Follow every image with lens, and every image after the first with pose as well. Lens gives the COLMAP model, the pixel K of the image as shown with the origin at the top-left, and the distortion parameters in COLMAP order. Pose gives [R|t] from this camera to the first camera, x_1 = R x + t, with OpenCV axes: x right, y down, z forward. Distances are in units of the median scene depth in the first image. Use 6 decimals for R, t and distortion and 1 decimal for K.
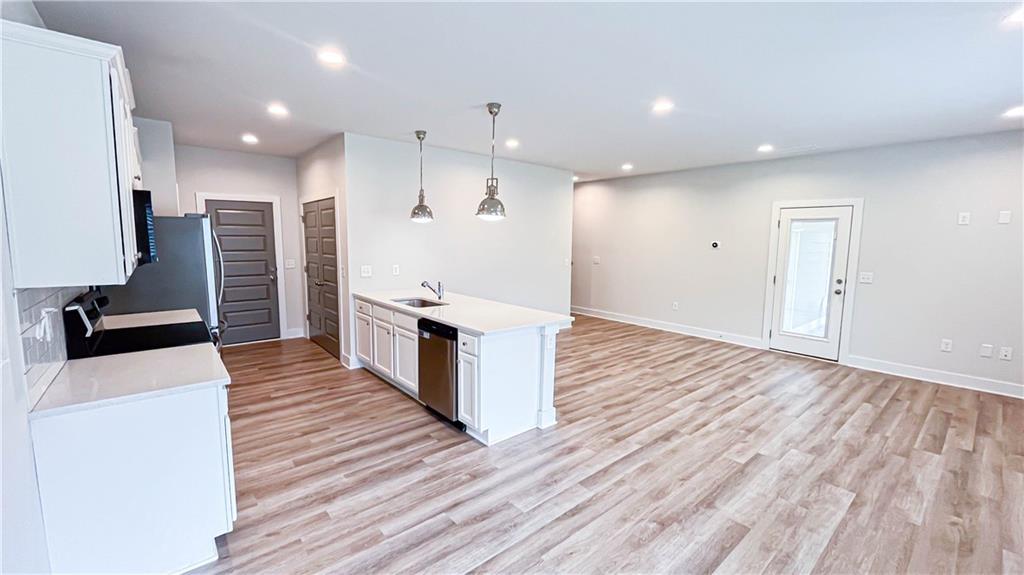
lens RADIAL K [[417.5, 0, 510.8], [0, 417.5, 283.6], [0, 0, 1]] dist [-0.000976, -0.000434]
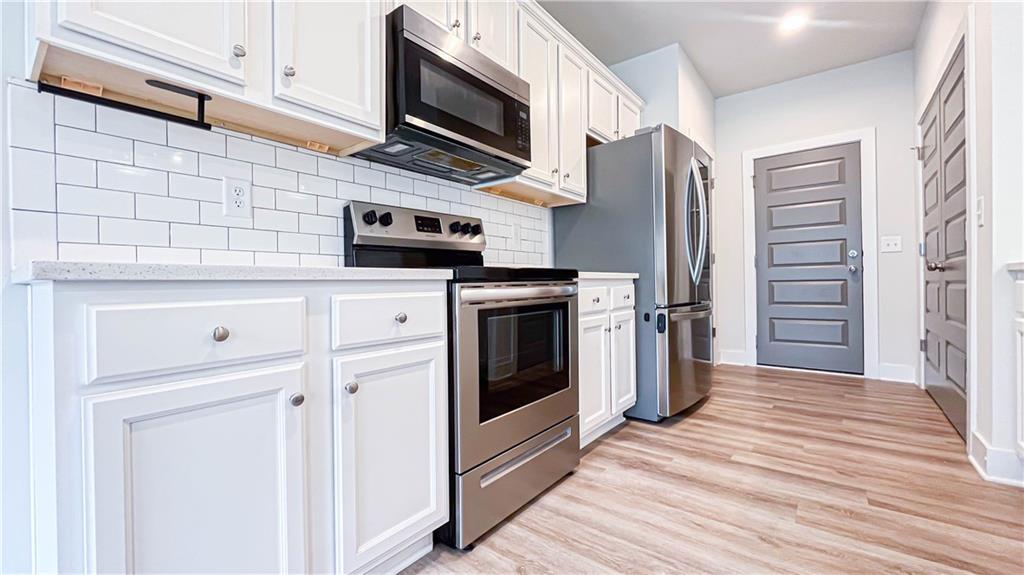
lens RADIAL K [[417.5, 0, 510.2], [0, 417.5, 283.8], [0, 0, 1]] dist [-0.000976, -0.000434]
pose [[0.204463, -0.010061, -0.978823, -0.114292], [-0.094370, 0.995087, -0.029940, 0.084174], [0.974315, 0.098493, 0.202509, 0.491337]]
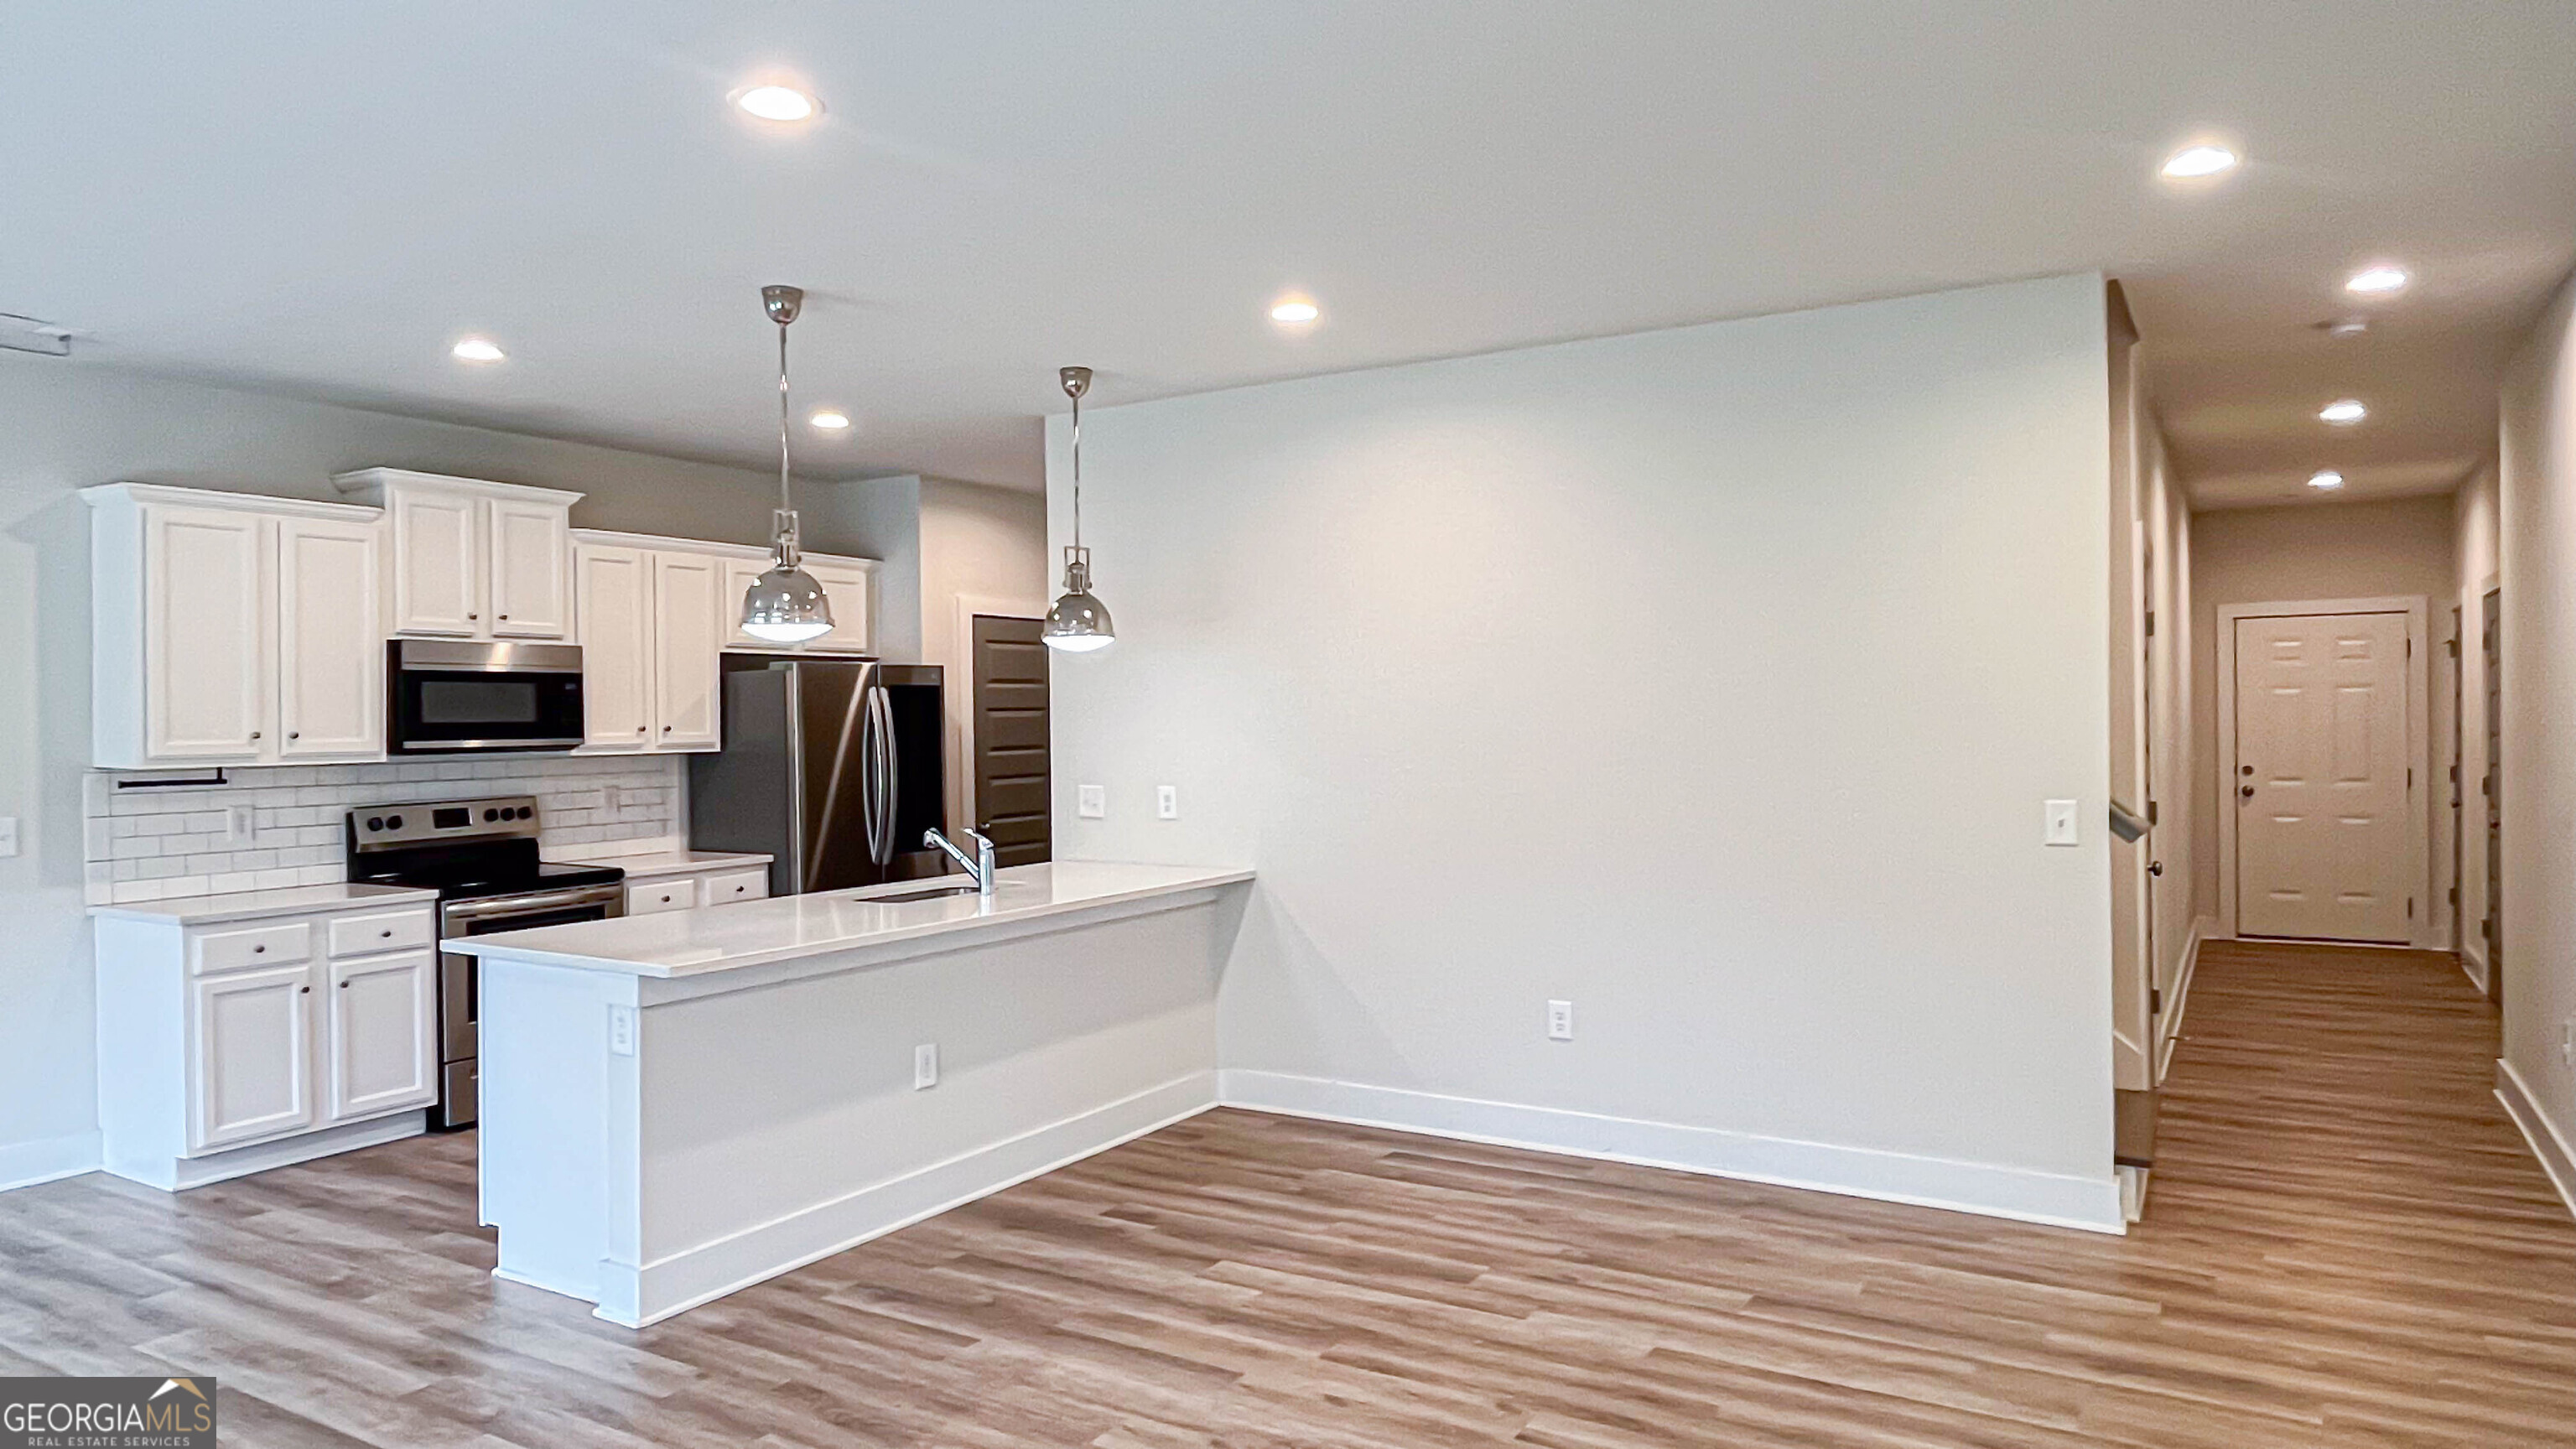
lens RADIAL K [[1591.8, 0, 1287.6], [0, 1591.8, 721.9], [0, 0, 1]] dist [0.000132, -0.004420]
pose [[0.316920, -0.012157, -0.948374, 0.884261], [-0.087884, 0.995240, -0.042126, -0.050669], [0.944372, 0.096698, 0.314343, 0.706672]]
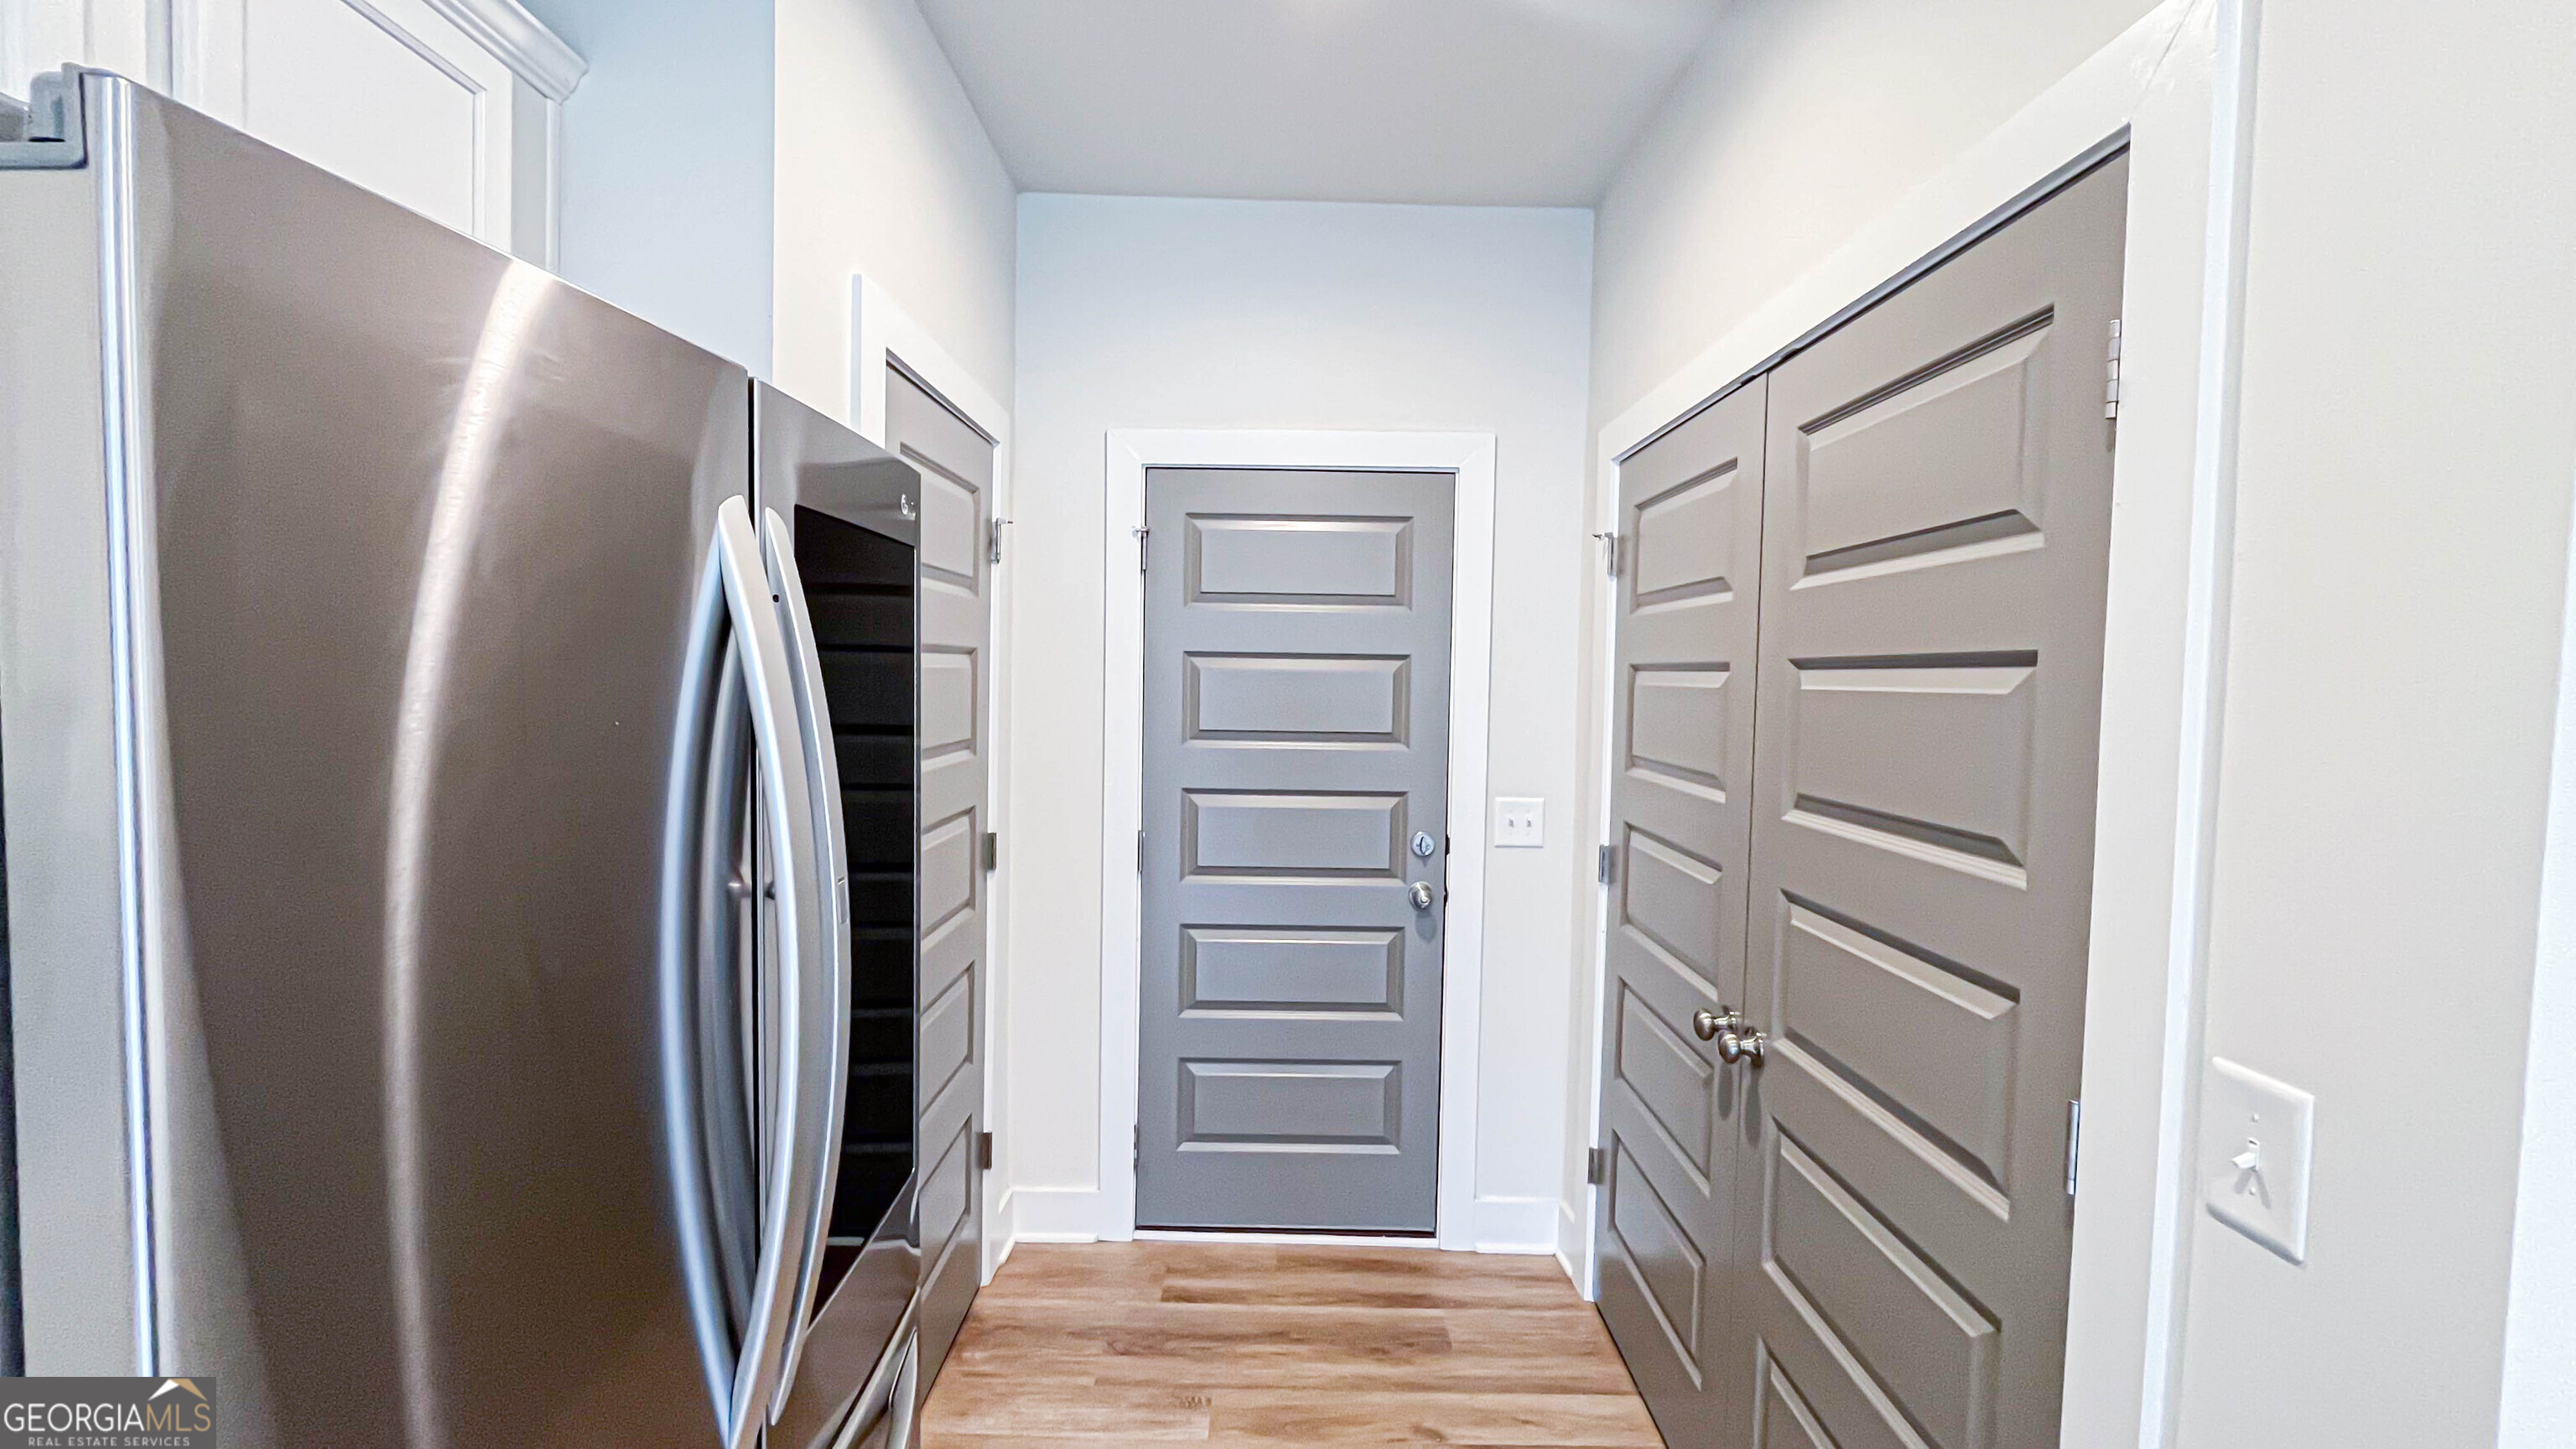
lens RADIAL K [[1050.3, 0, 1280.5], [0, 1050.3, 707.1], [0, 0, 1]] dist [-0.000976, -0.000434]
pose [[0.764685, 0.030526, -0.643680, -0.396362], [-0.086226, 0.994742, -0.055262, -0.074043], [0.638609, 0.097760, 0.763297, 0.730684]]
